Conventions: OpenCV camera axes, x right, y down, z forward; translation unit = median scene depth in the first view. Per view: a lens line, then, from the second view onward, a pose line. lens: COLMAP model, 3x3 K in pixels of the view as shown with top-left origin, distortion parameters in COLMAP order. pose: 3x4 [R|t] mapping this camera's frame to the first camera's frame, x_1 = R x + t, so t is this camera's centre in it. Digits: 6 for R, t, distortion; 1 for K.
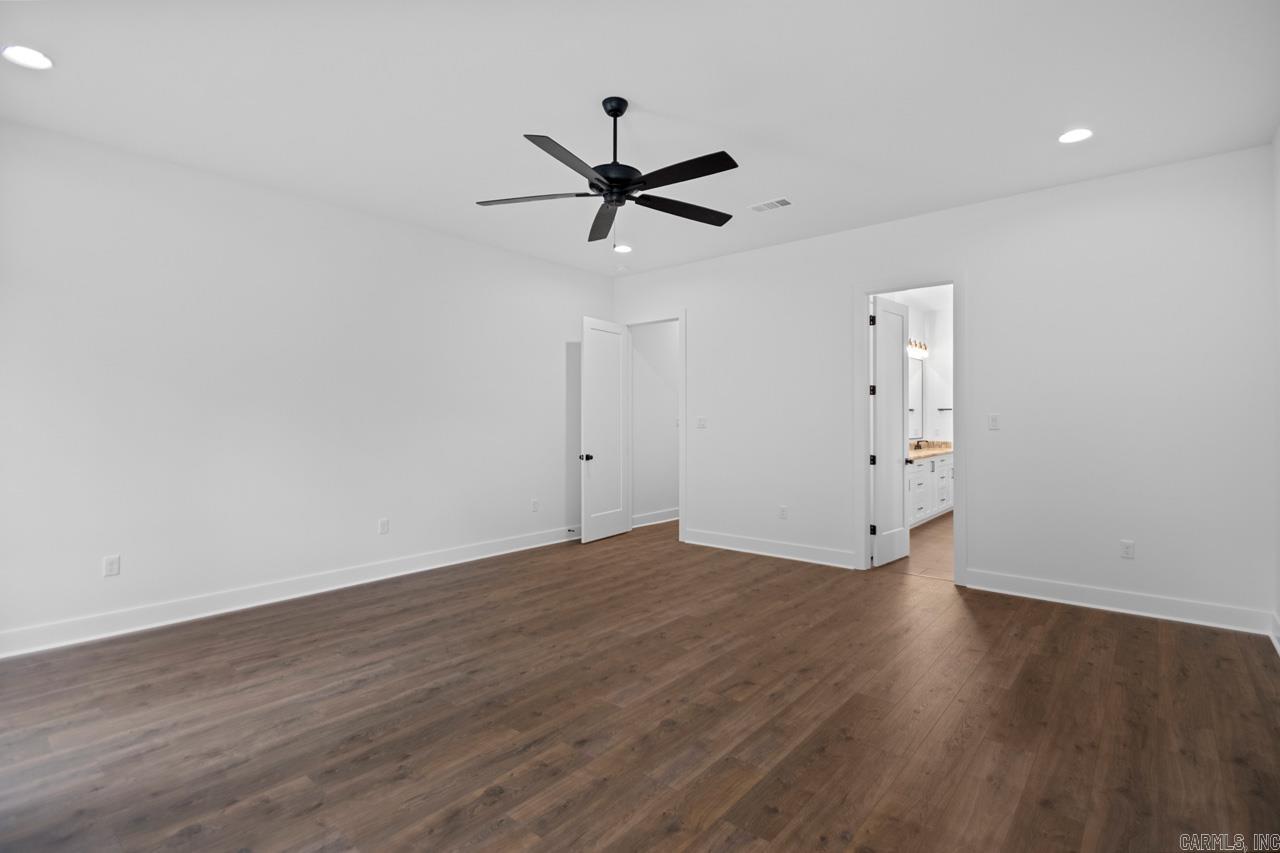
lens RADIAL K [[605.4, 0, 640.3], [0, 605.4, 423.6], [0, 0, 1]] dist [0.000761, 0.000178]
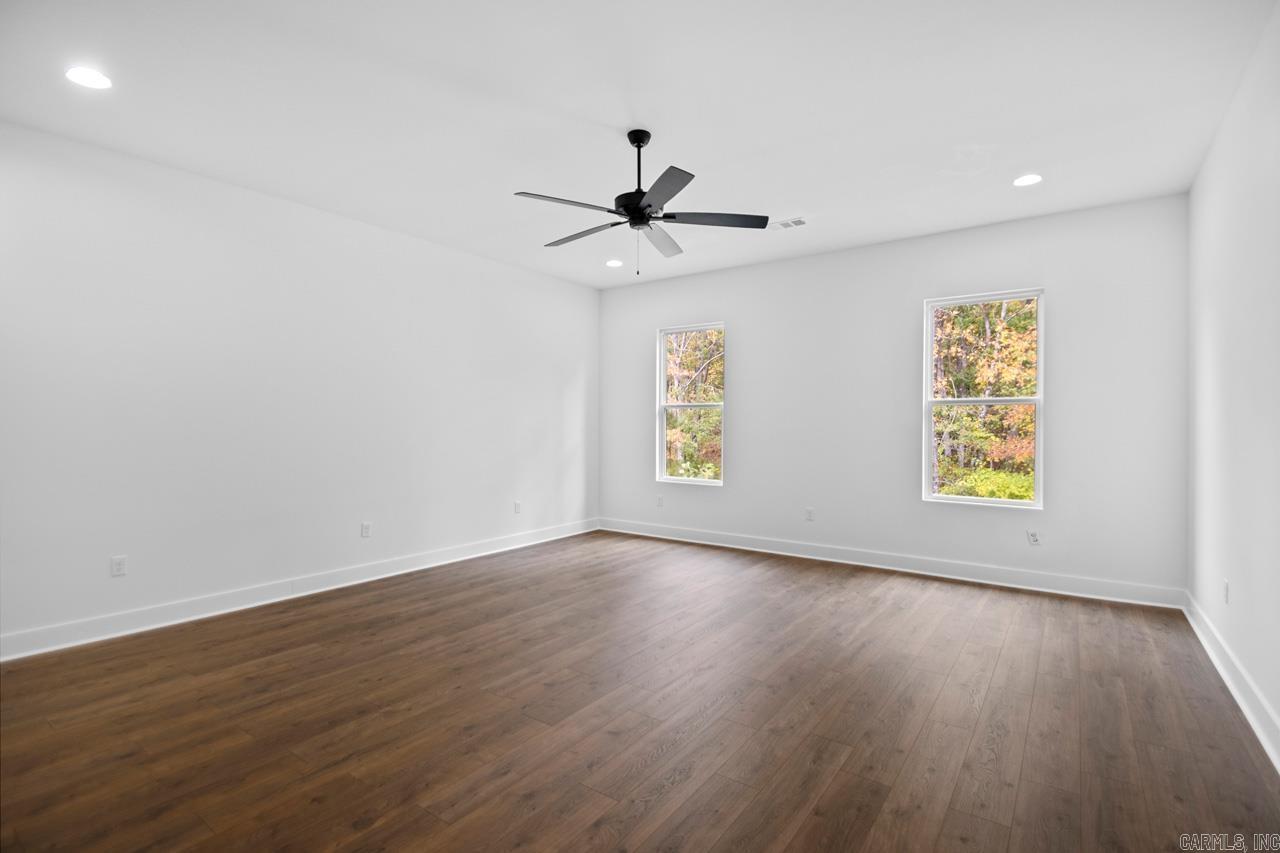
lens RADIAL K [[605.4, 0, 639.5], [0, 605.4, 425.9], [0, 0, 1]] dist [0.000761, 0.000178]
pose [[-0.996918, 0.000399, -0.078447, 0.048300], [-0.000199, 0.999971, 0.007617, -0.013848], [0.078448, 0.007609, -0.996889, 2.358981]]
